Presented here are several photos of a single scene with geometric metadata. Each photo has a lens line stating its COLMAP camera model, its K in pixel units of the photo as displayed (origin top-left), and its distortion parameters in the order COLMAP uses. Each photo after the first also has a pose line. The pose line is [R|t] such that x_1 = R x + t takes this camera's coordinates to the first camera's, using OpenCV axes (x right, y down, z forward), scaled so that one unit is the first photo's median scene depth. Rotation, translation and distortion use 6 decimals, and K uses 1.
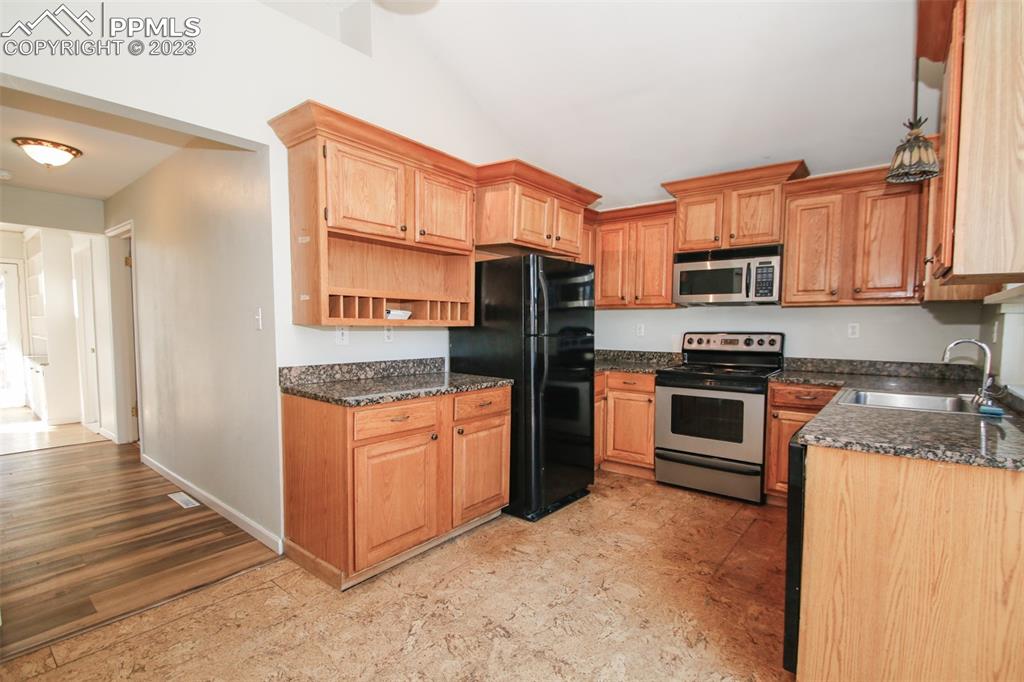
lens RADIAL K [[473.1, 0, 519.8], [0, 473.1, 358.6], [0, 0, 1]] dist [0.001893, -0.008179]
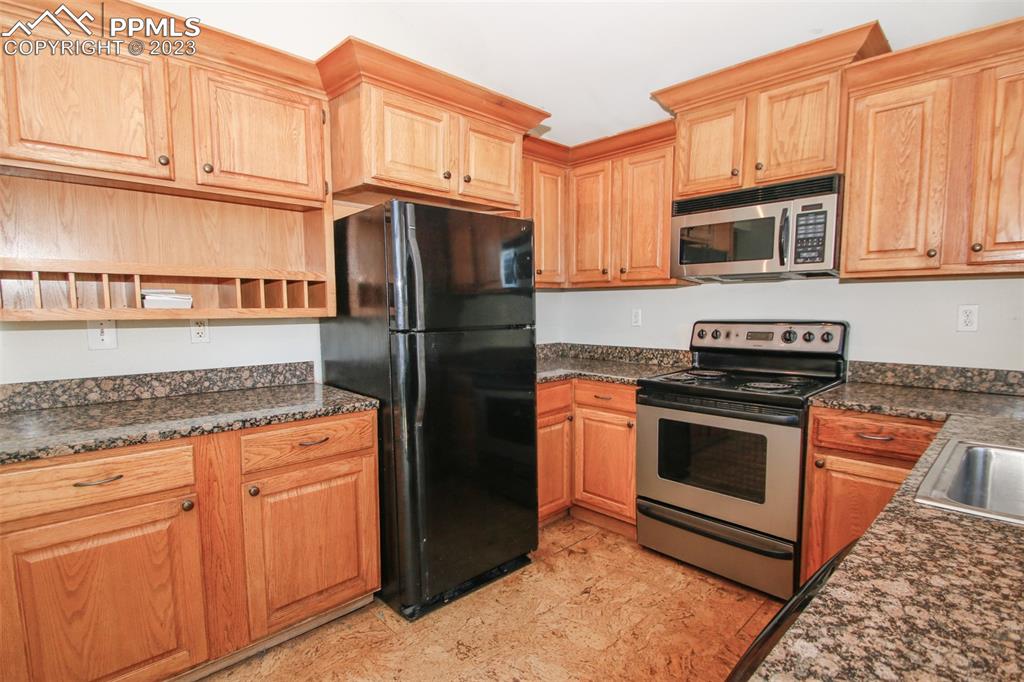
lens RADIAL K [[495.4, 0, 521.3], [0, 495.4, 360.3], [0, 0, 1]] dist [-0.002777, -0.009941]
pose [[0.992021, 0.002988, -0.126038, 0.252955], [0.001218, 0.999445, 0.033280, -0.030722], [0.126068, -0.033168, 0.991467, 0.352225]]
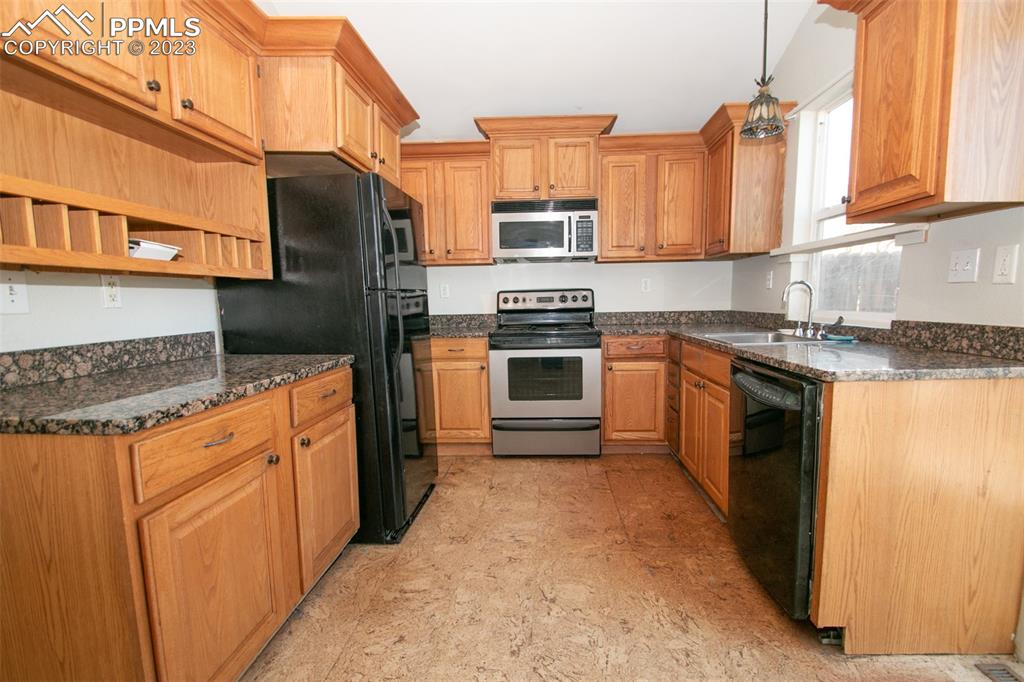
lens RADIAL K [[473.1, 0, 520.5], [0, 473.1, 358.2], [0, 0, 1]] dist [0.001893, -0.008179]
pose [[0.818899, -0.093166, 0.566326, -0.199884], [0.063118, 0.995371, 0.072480, 0.013641], [-0.570457, -0.023609, 0.820988, 0.277805]]
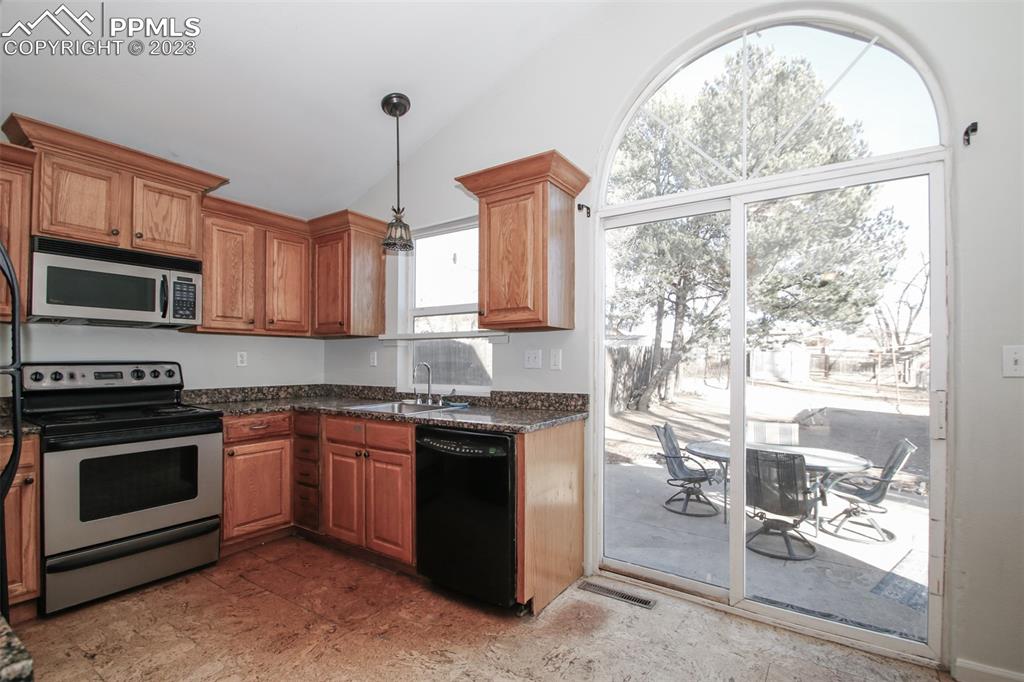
lens RADIAL K [[473.1, 0, 519.1], [0, 473.1, 358.8], [0, 0, 1]] dist [0.001893, -0.008179]
pose [[-0.073024, -0.000608, 0.997330, -0.401599], [0.067976, 0.997671, 0.005585, -0.026902], [-0.995011, 0.068202, -0.072813, 0.523559]]
